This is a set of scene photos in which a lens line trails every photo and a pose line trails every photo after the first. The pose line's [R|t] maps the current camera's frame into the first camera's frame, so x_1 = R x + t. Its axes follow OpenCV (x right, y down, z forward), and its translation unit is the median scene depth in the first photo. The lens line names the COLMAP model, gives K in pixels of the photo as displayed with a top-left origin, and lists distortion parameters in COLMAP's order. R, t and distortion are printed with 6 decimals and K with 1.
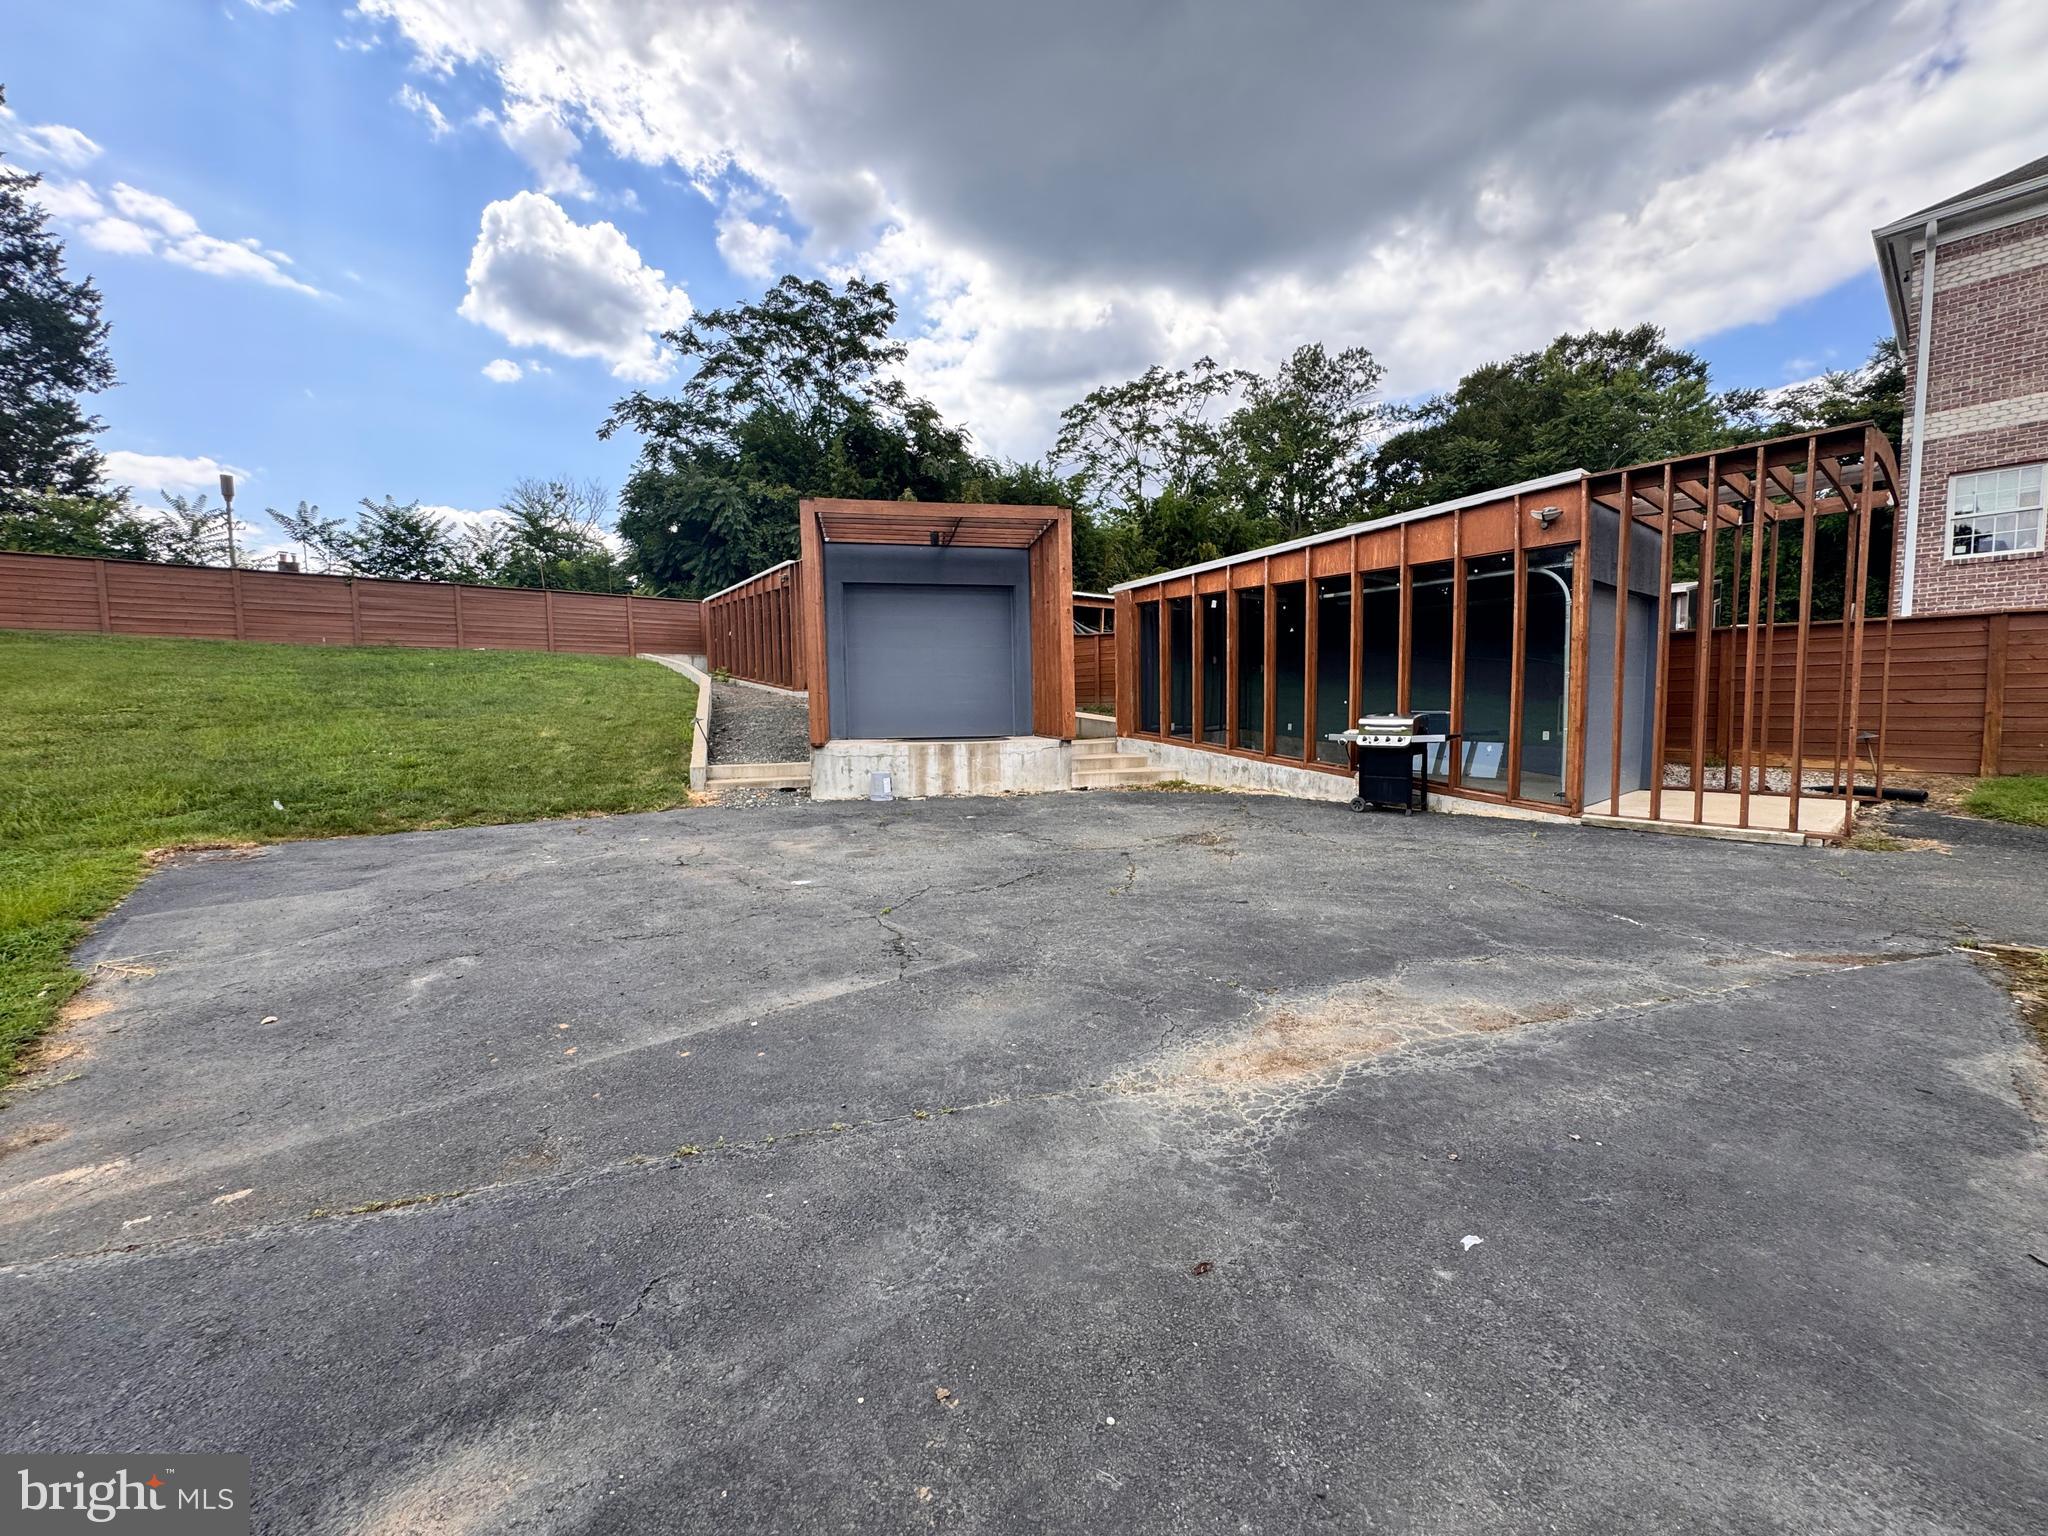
lens RADIAL K [[819.3, 0, 1033.3], [0, 819.3, 773.6], [0, 0, 1]] dist [-0.005805, 0.000279]
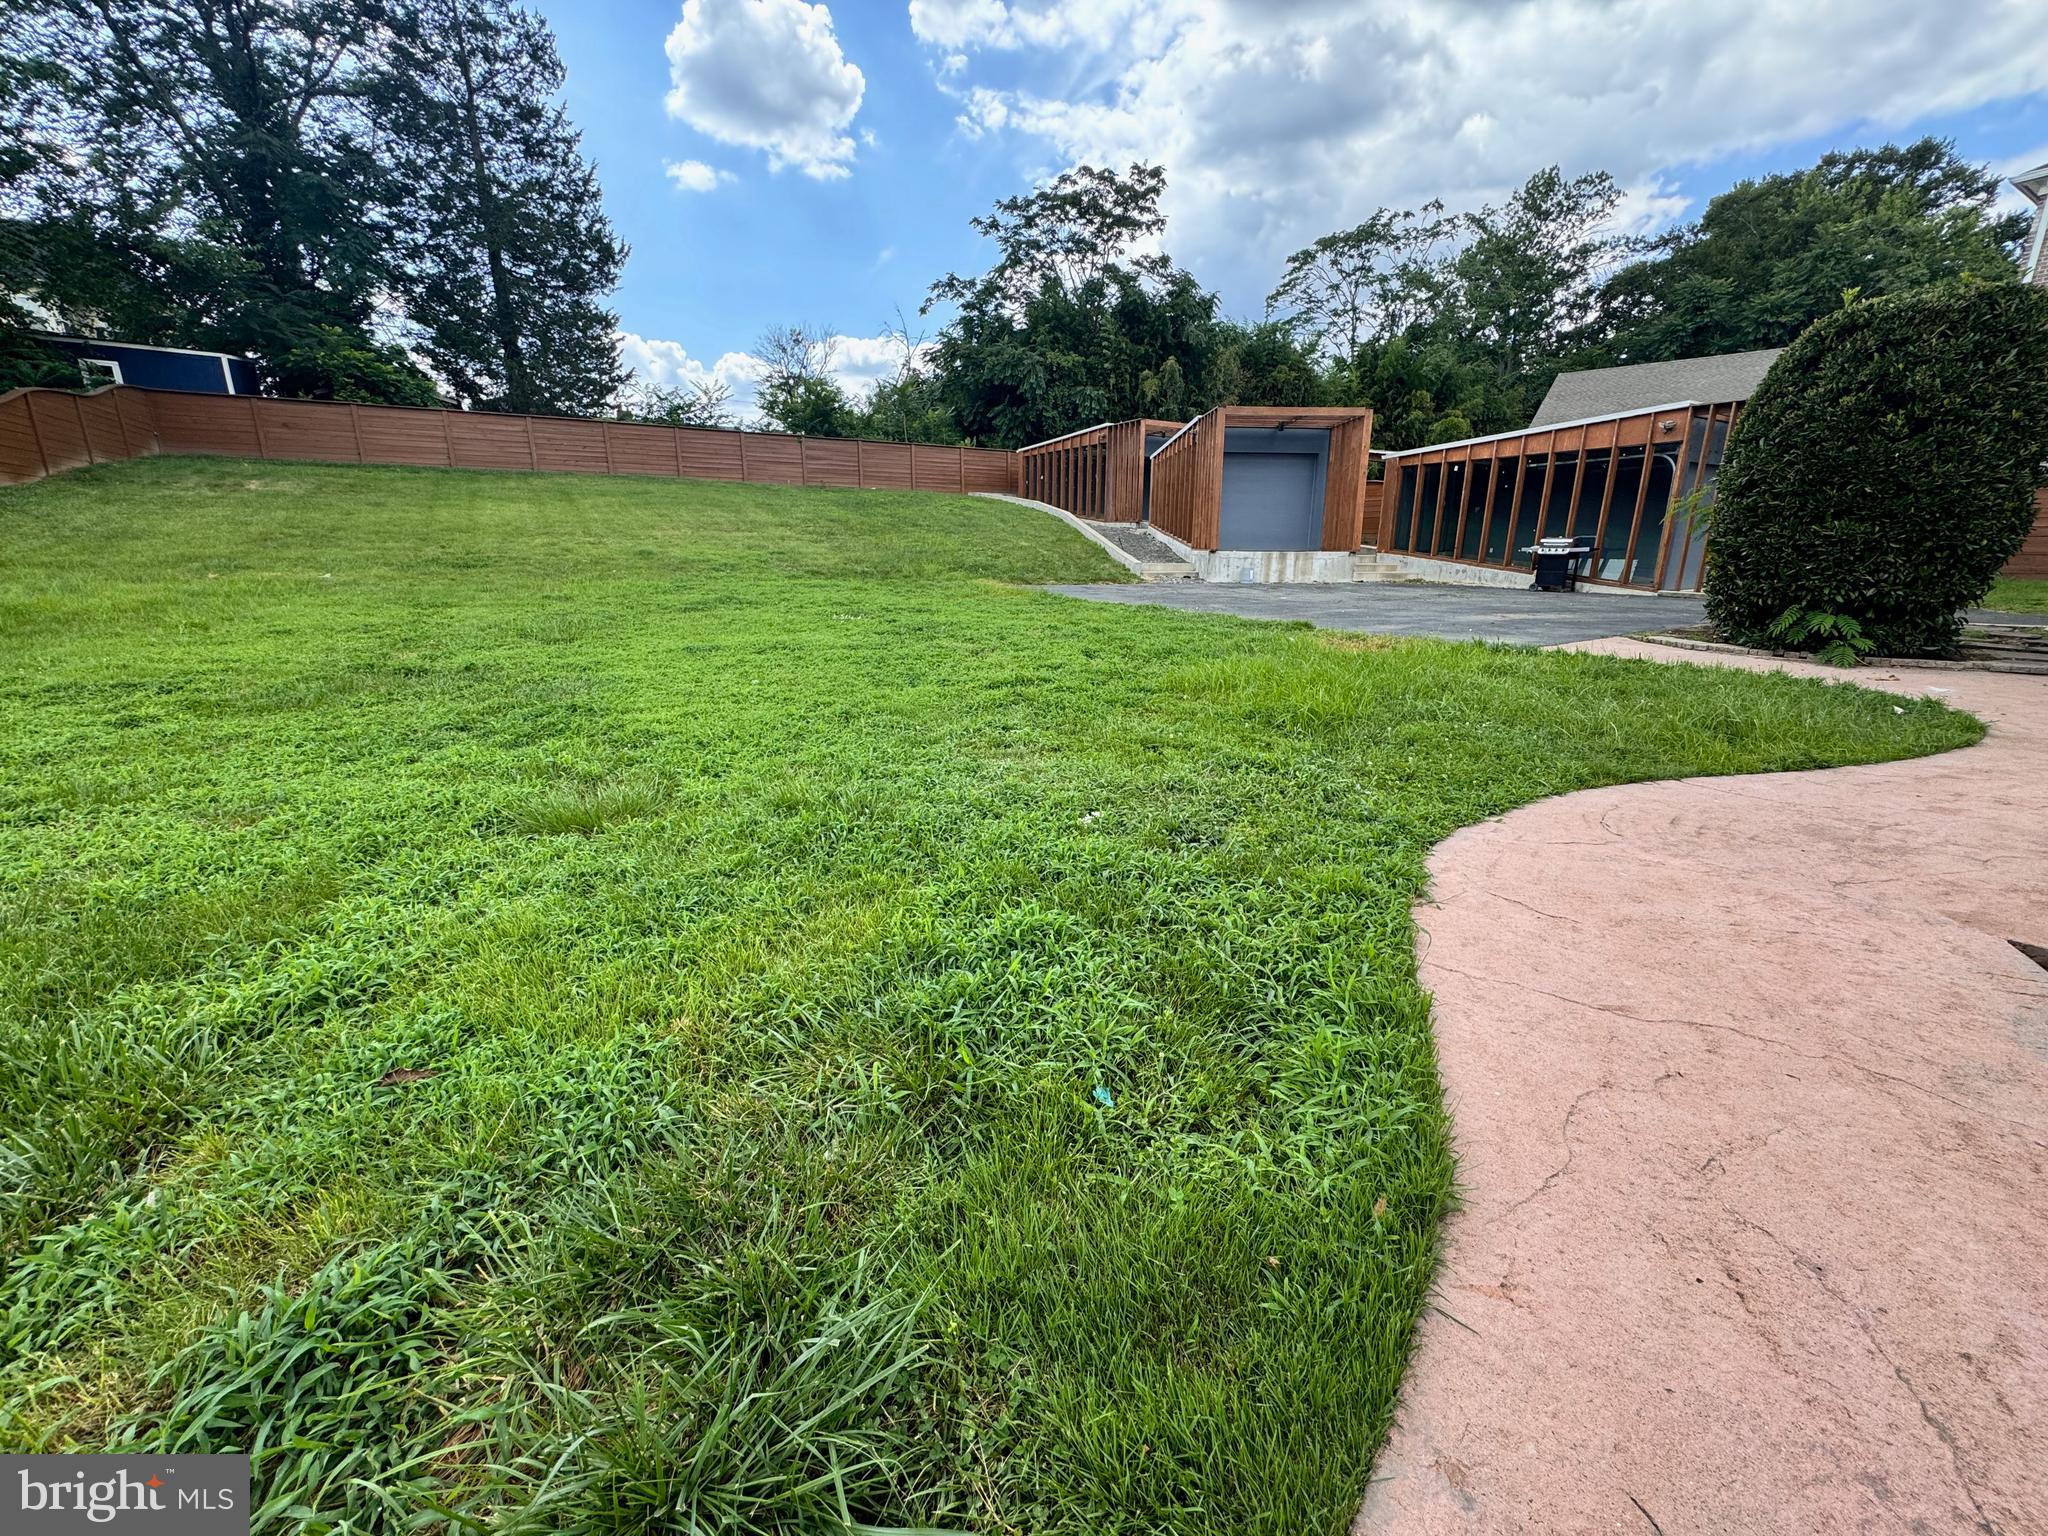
lens RADIAL K [[819.3, 0, 1024.5], [0, 819.3, 771.7], [0, 0, 1]] dist [-0.005805, 0.000279]
pose [[0.984210, 0.061944, -0.165810, -0.120443], [-0.030037, 0.981628, 0.188426, 0.039865], [0.174436, -0.180470, 0.967989, -0.316864]]
